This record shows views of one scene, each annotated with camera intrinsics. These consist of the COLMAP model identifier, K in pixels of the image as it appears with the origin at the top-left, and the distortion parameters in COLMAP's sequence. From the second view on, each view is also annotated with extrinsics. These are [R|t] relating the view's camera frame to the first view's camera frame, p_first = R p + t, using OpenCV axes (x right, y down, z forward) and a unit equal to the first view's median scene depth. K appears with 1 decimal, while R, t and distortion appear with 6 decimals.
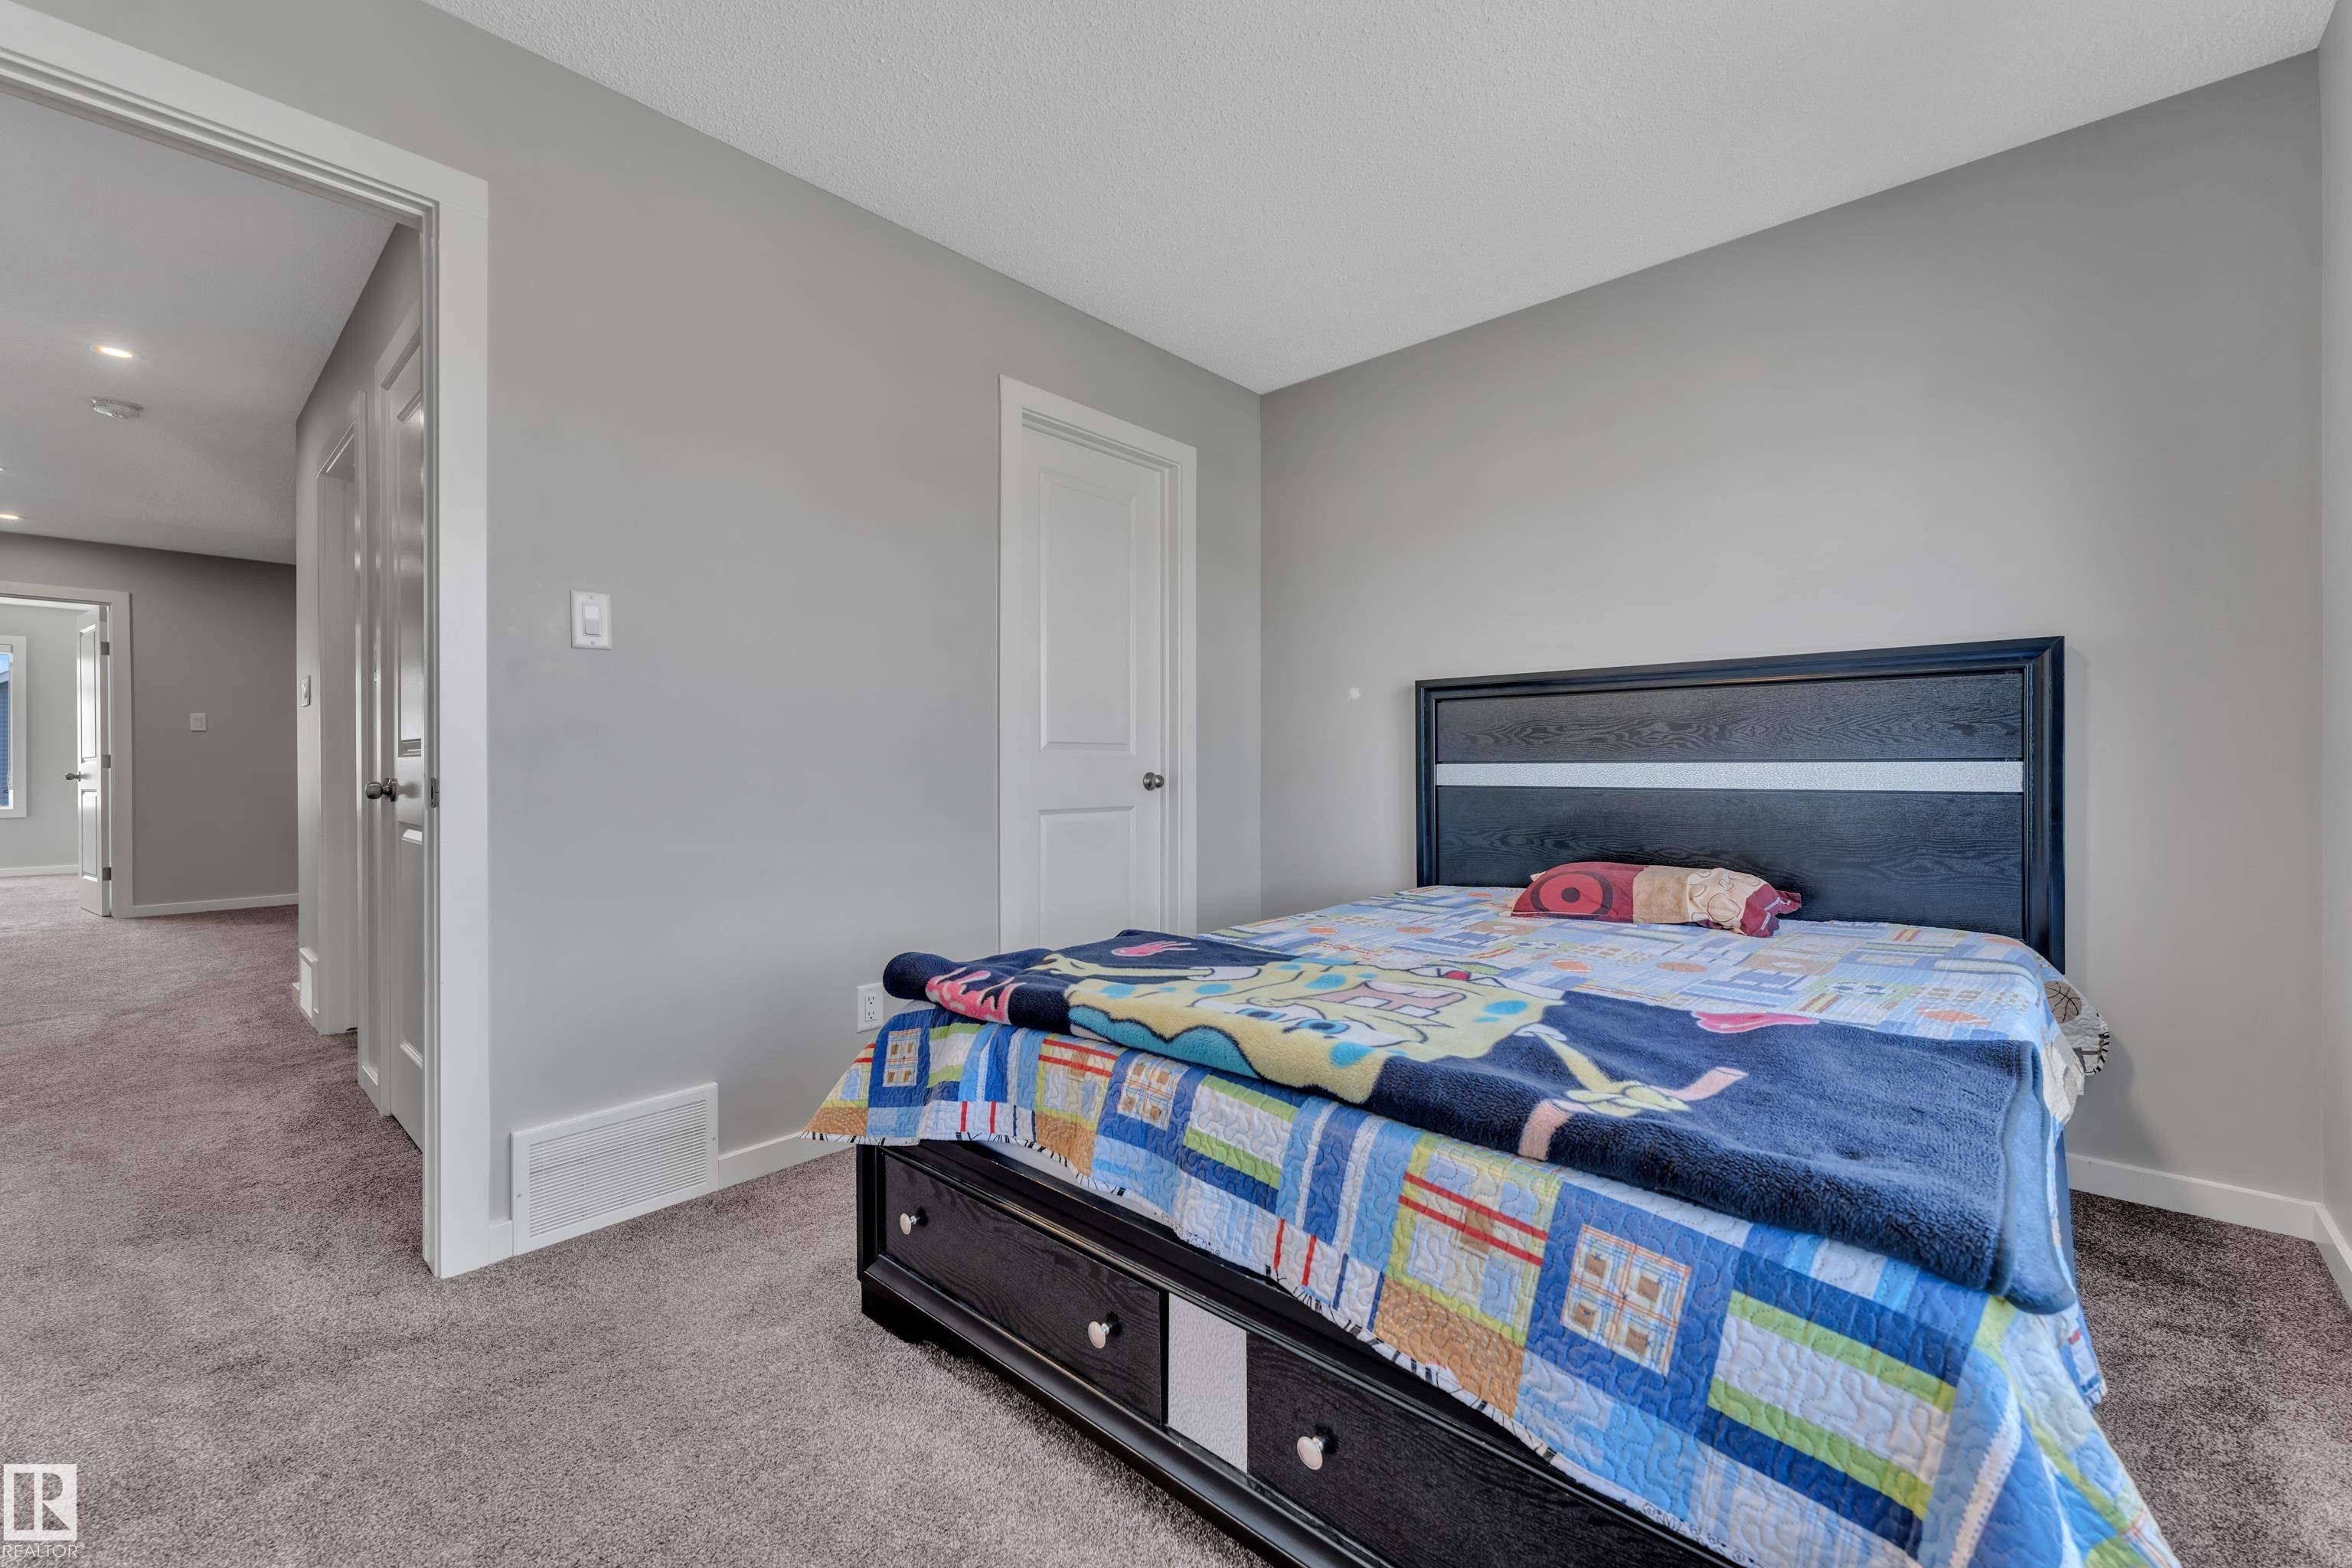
lens RADIAL K [[948.0, 0, 1174.6], [0, 948.0, 779.1], [0, 0, 1]] dist [-0.008384, 0.000656]
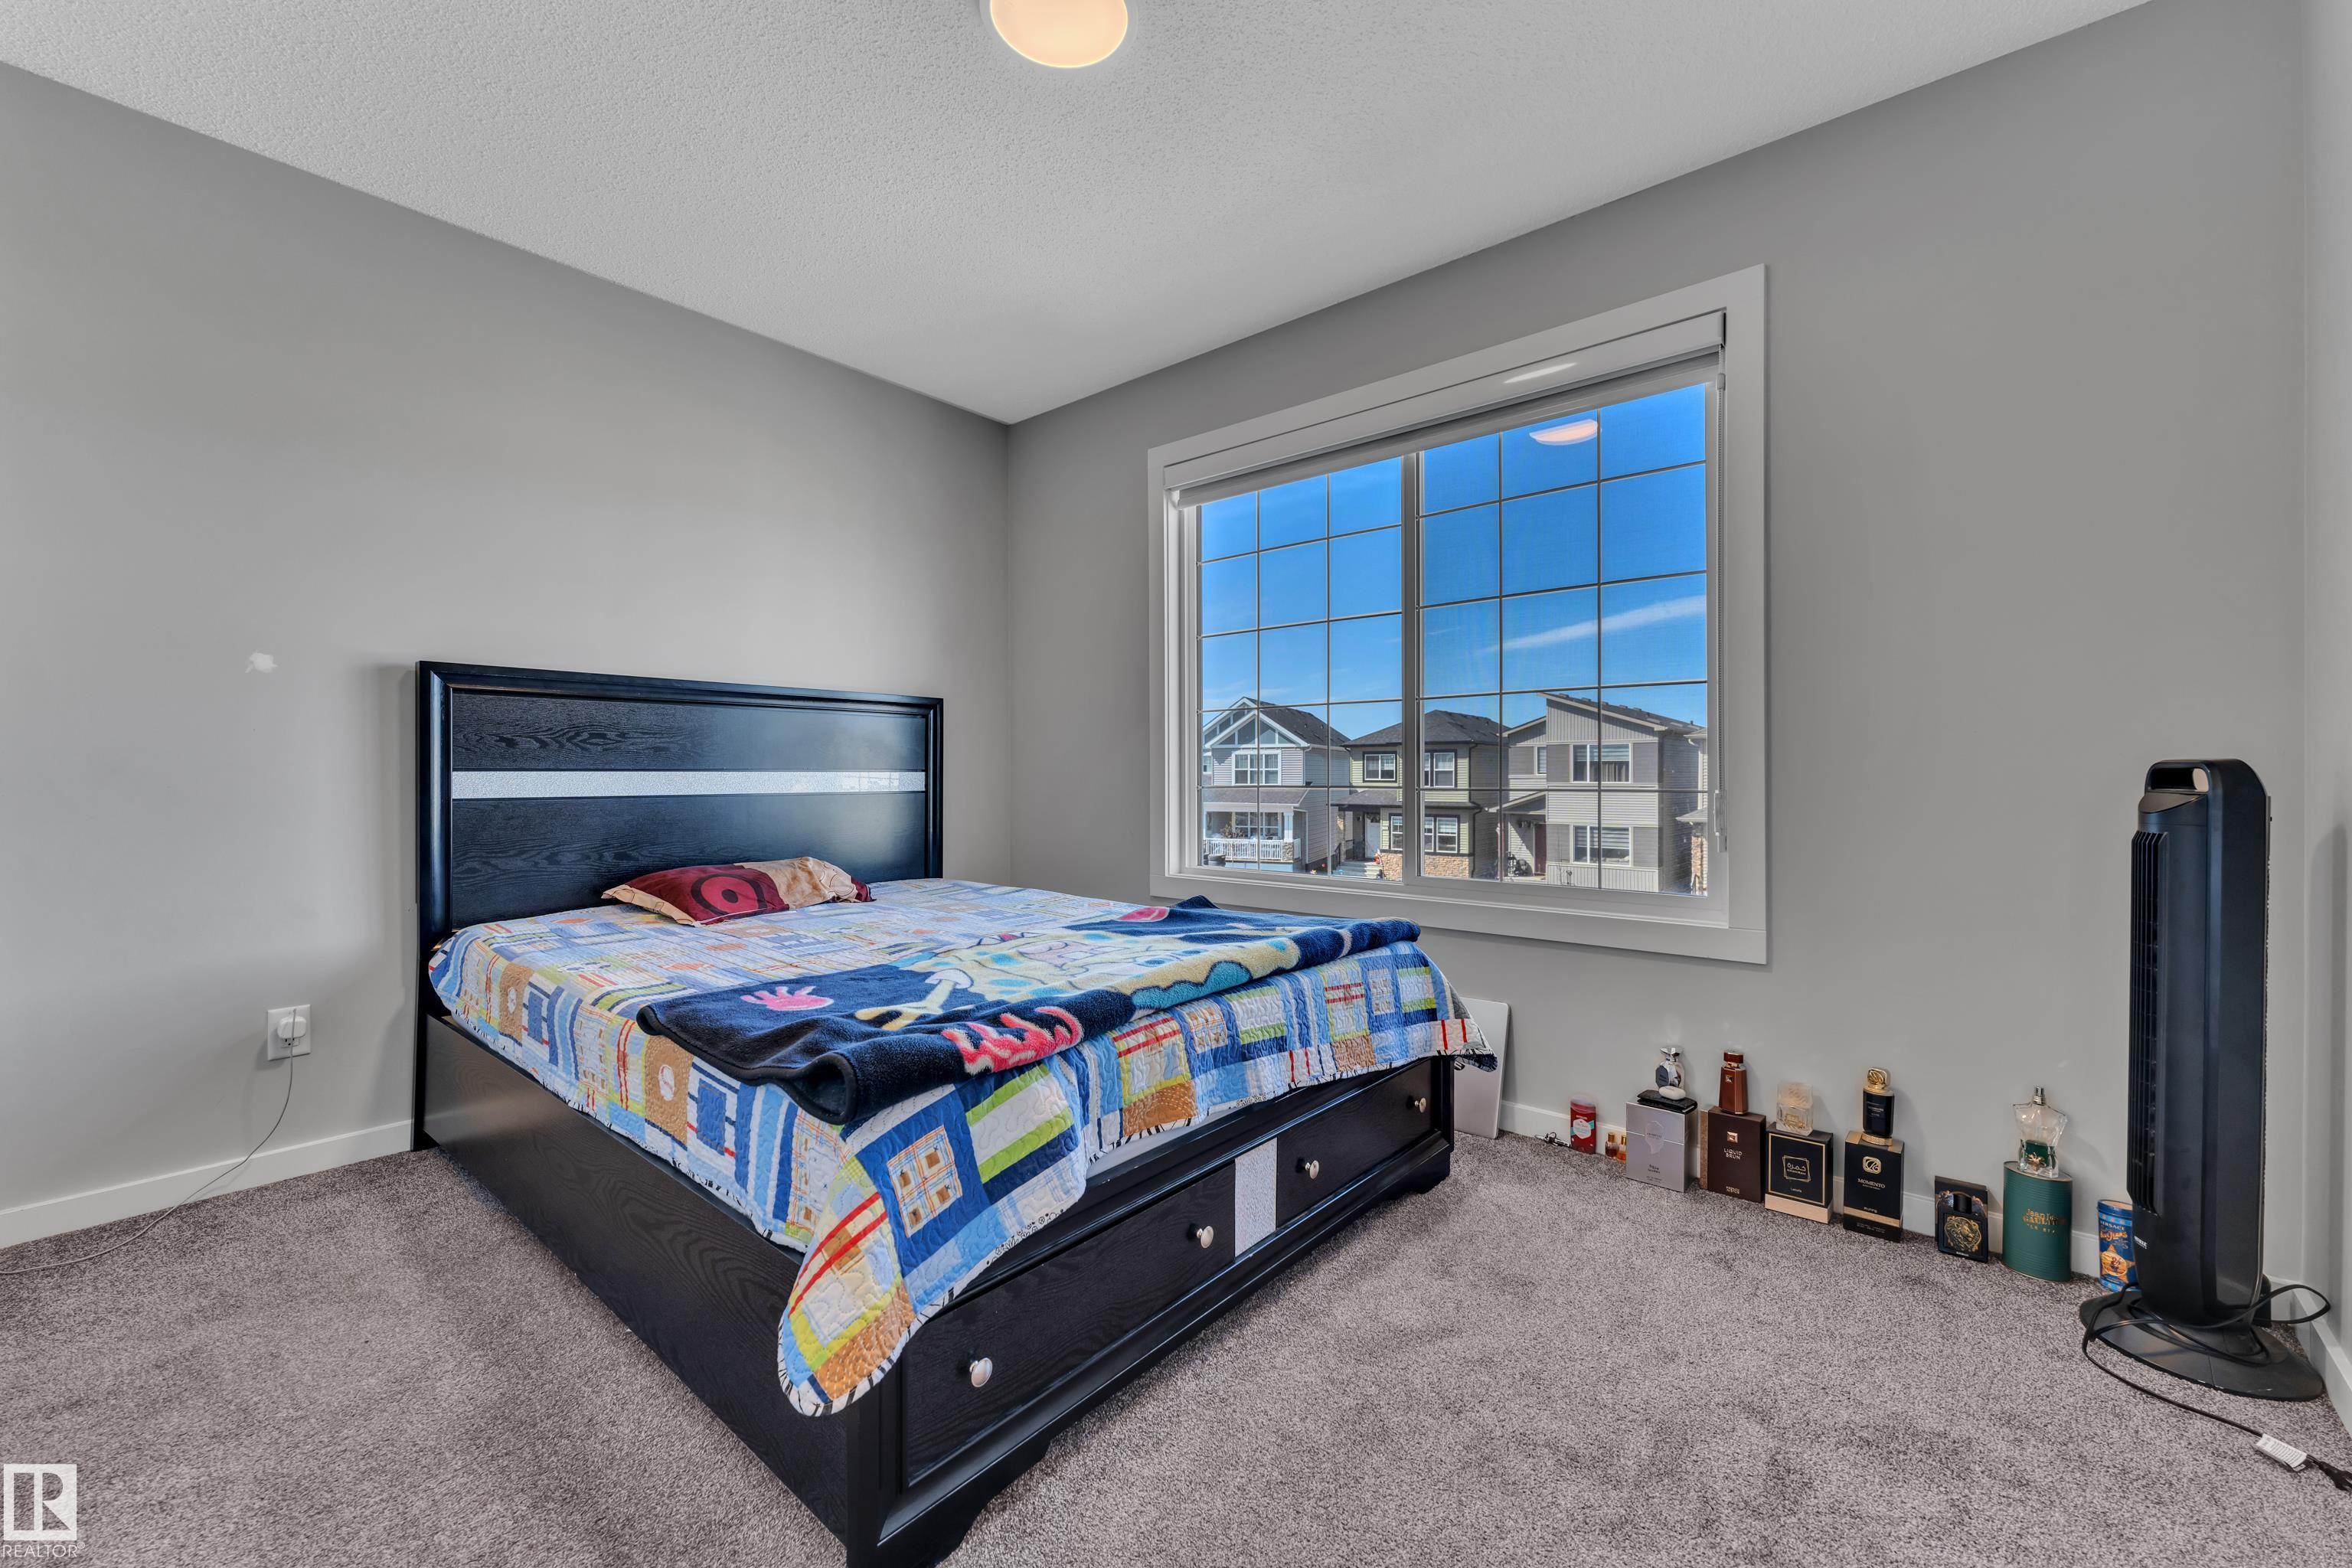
lens RADIAL K [[948.0, 0, 1174.6], [0, 948.0, 779.1], [0, 0, 1]] dist [-0.008384, 0.000656]
pose [[-0.032899, -0.003272, 0.999453, -1.246734], [0.012888, 0.999910, 0.003698, -0.011217], [-0.999376, 0.013003, -0.032854, 1.026286]]
